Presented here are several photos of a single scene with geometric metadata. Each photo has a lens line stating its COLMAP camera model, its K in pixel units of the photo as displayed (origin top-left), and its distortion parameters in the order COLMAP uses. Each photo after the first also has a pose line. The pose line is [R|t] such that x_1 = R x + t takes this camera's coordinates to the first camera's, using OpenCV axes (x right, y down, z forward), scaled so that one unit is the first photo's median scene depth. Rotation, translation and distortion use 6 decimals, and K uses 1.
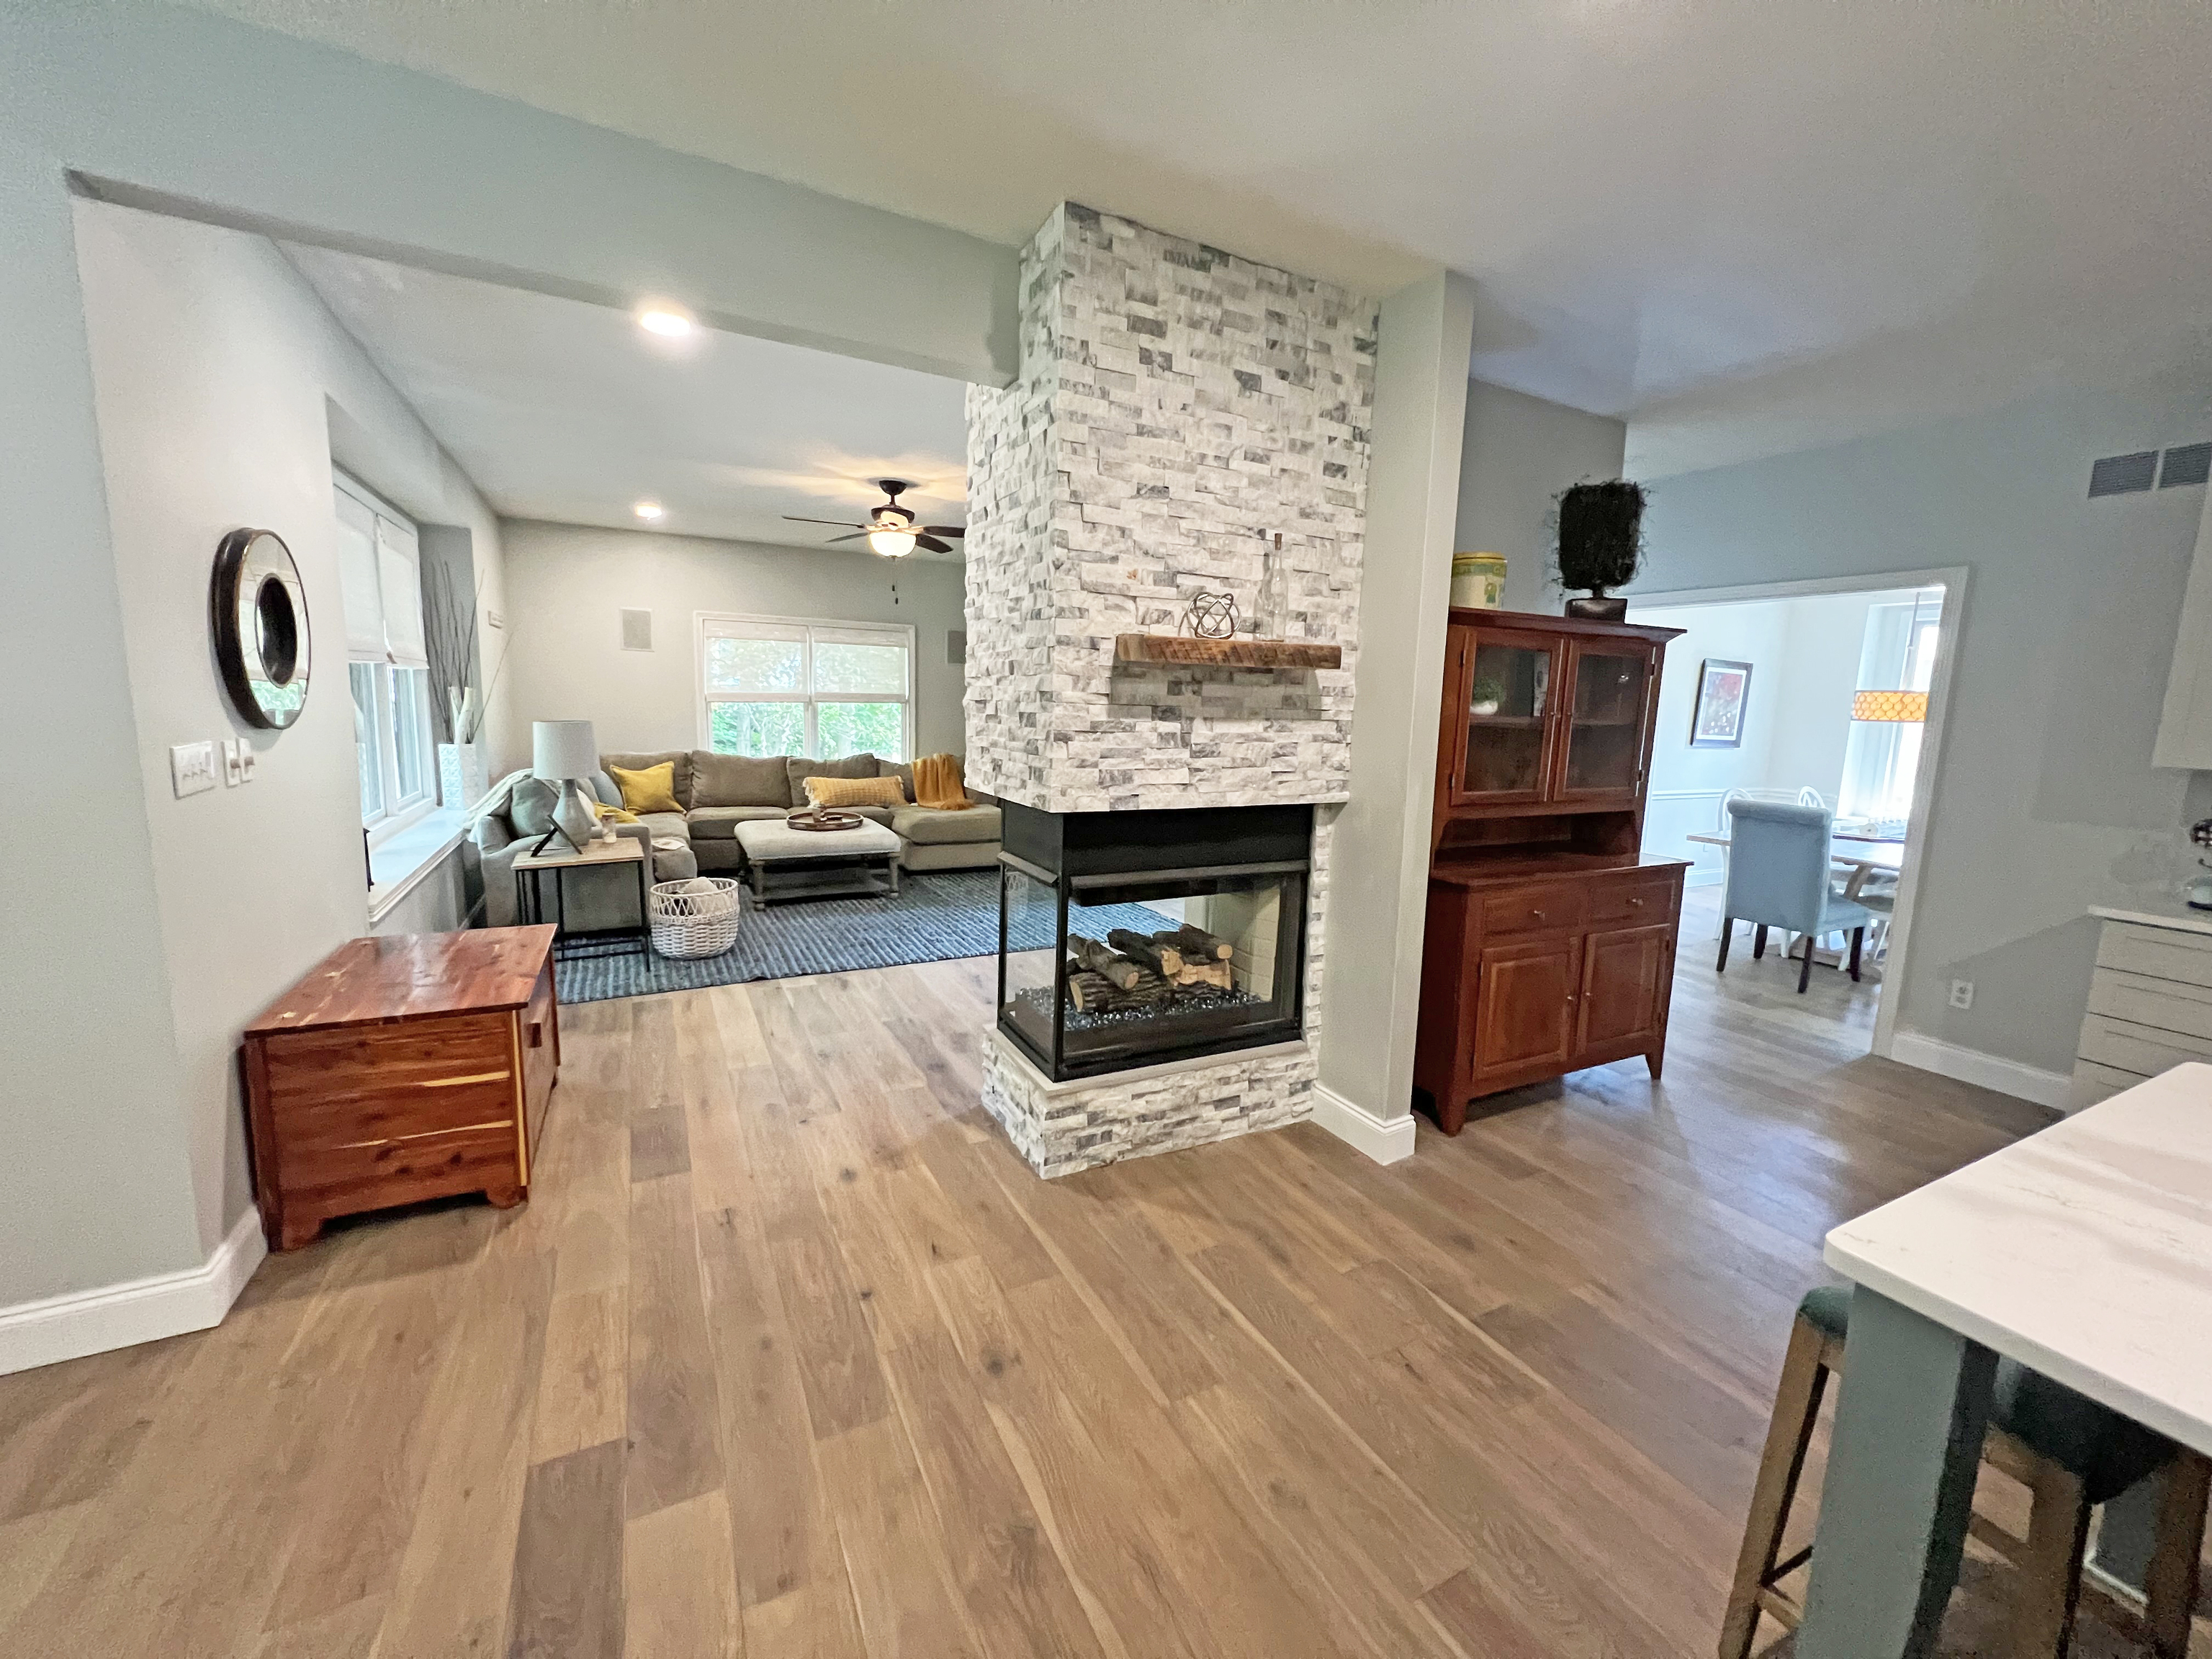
lens RADIAL K [[882.5, 0, 1110.0], [0, 882.5, 823.8], [0, 0, 1]] dist [-0.000291, 0.000024]
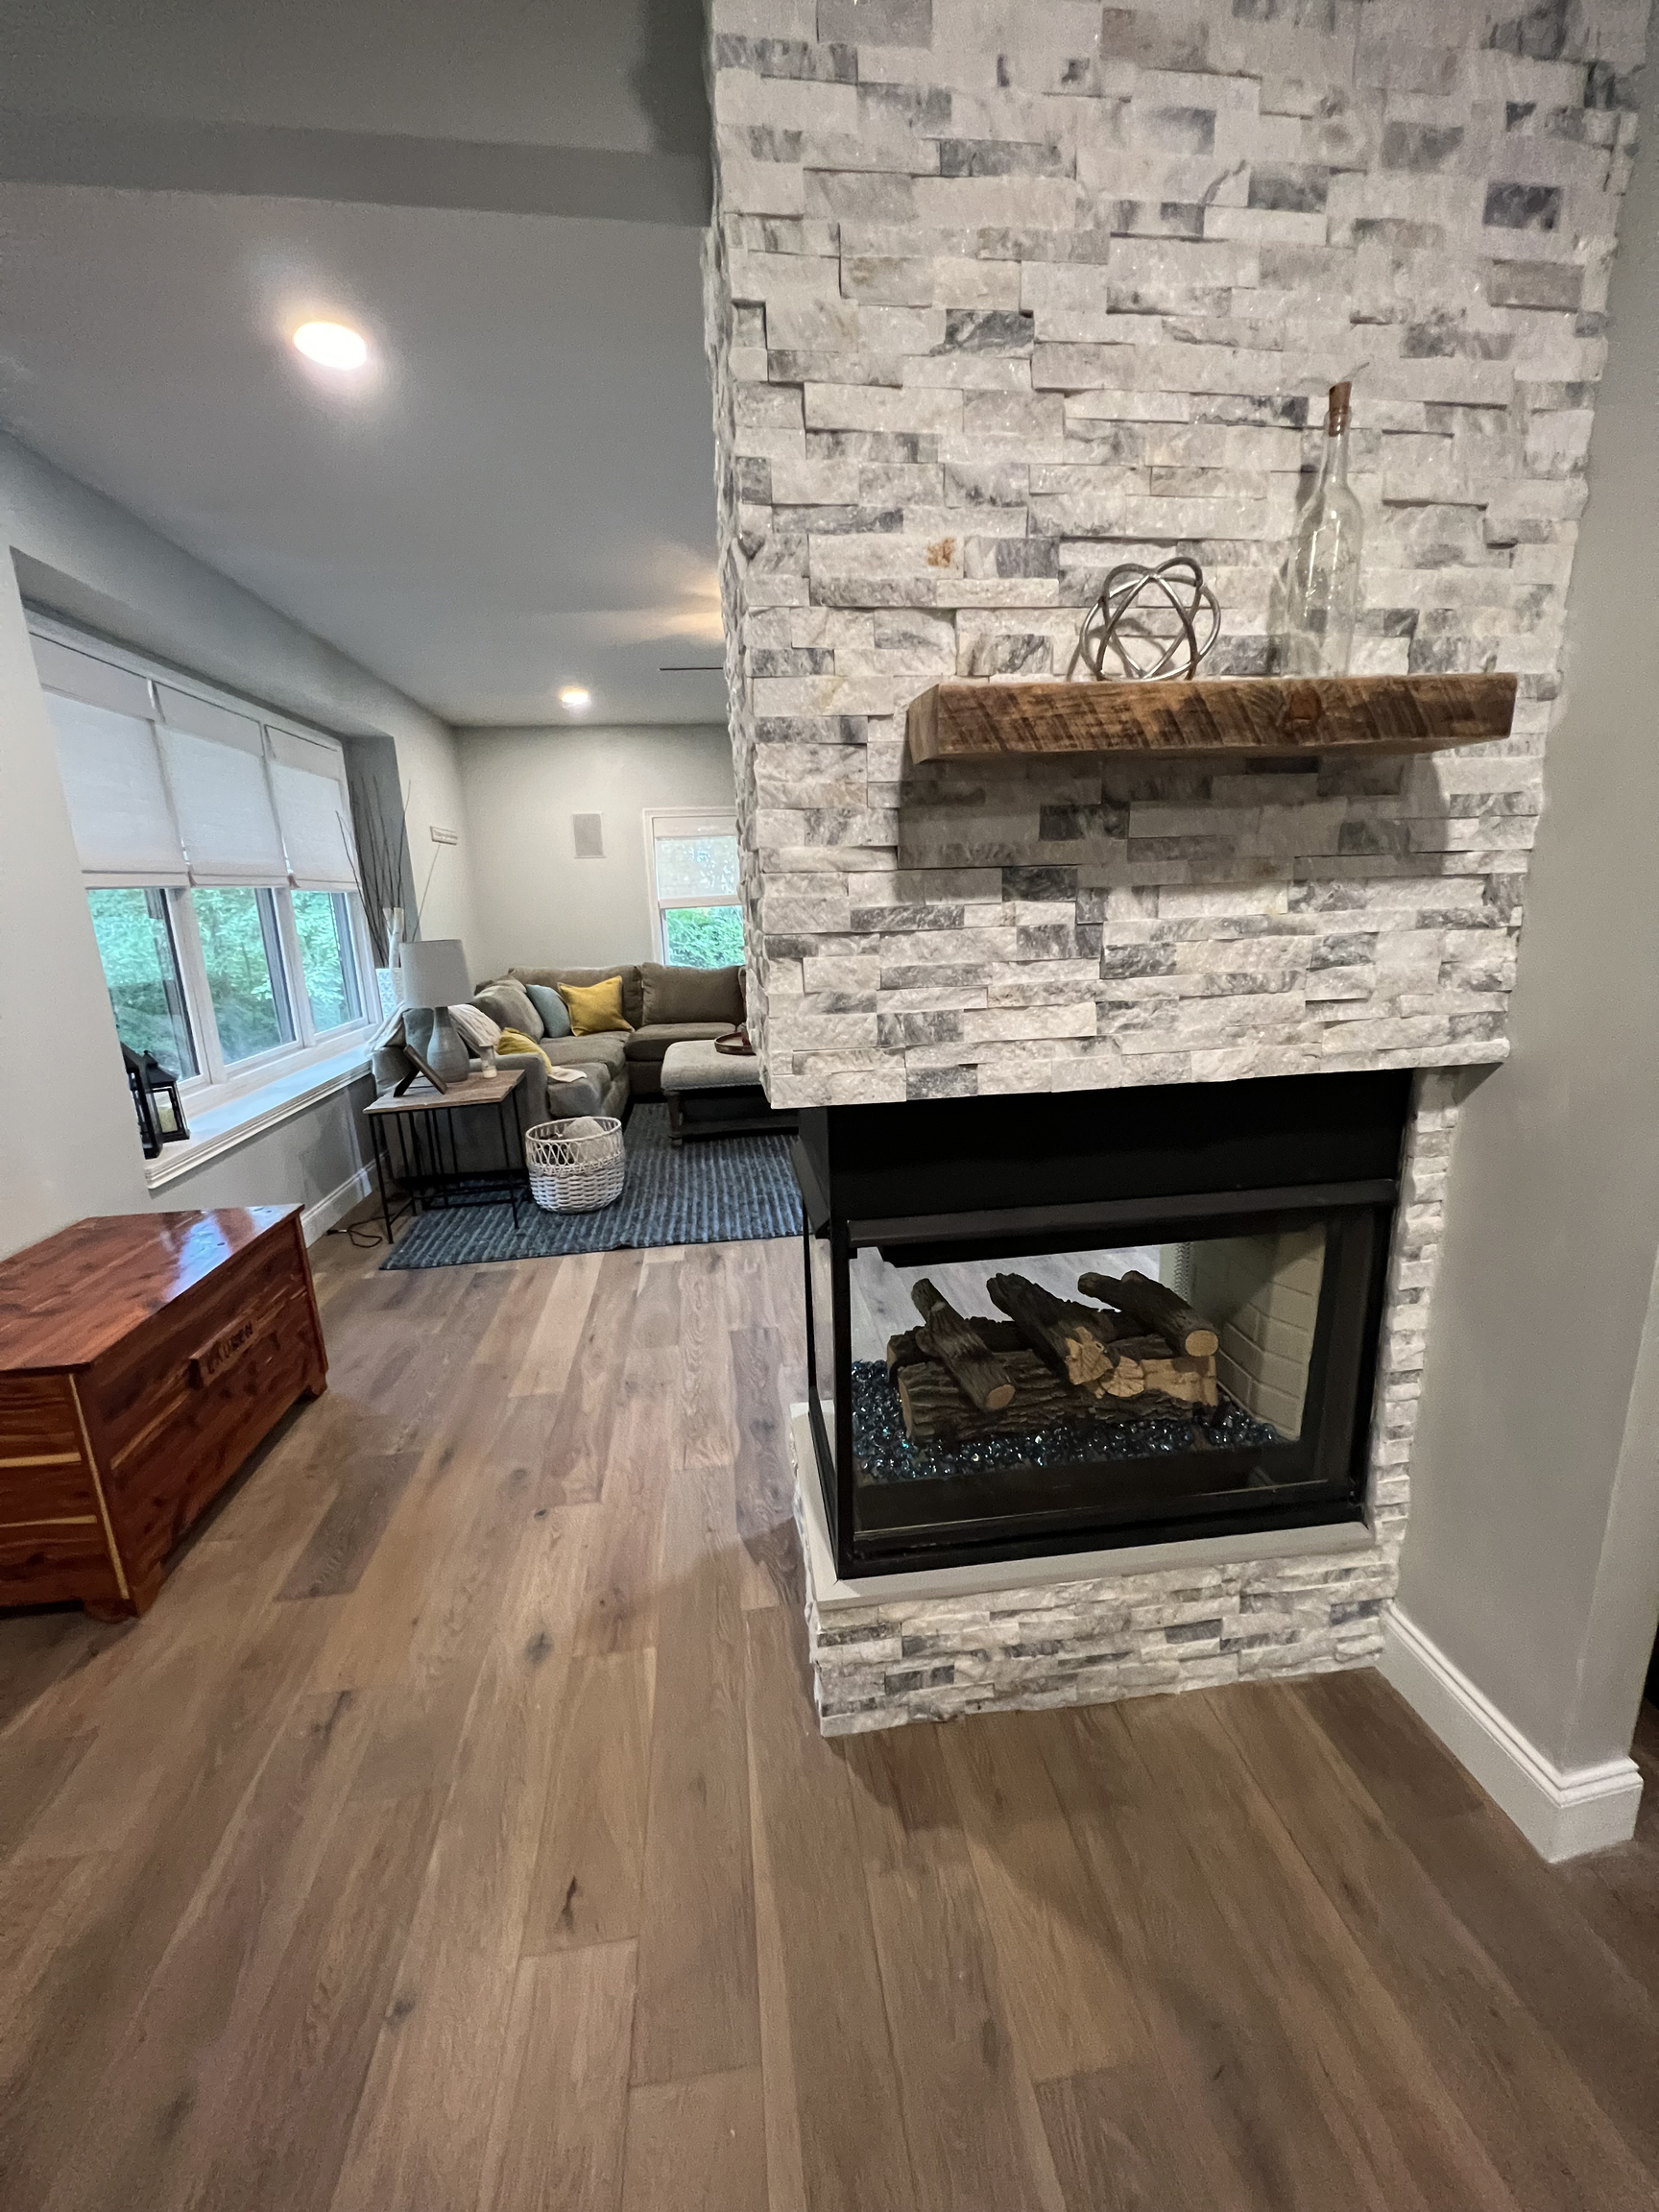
lens RADIAL K [[884.7, 0, 832.5], [0, 884.7, 1107.0], [0, 0, 1]] dist [-0.001517, 0.000783]
pose [[0.937024, 0.021876, -0.348580, 0.116420], [0.012897, 0.995189, 0.097126, -0.052836], [0.349027, -0.095505, 0.932233, 0.498042]]
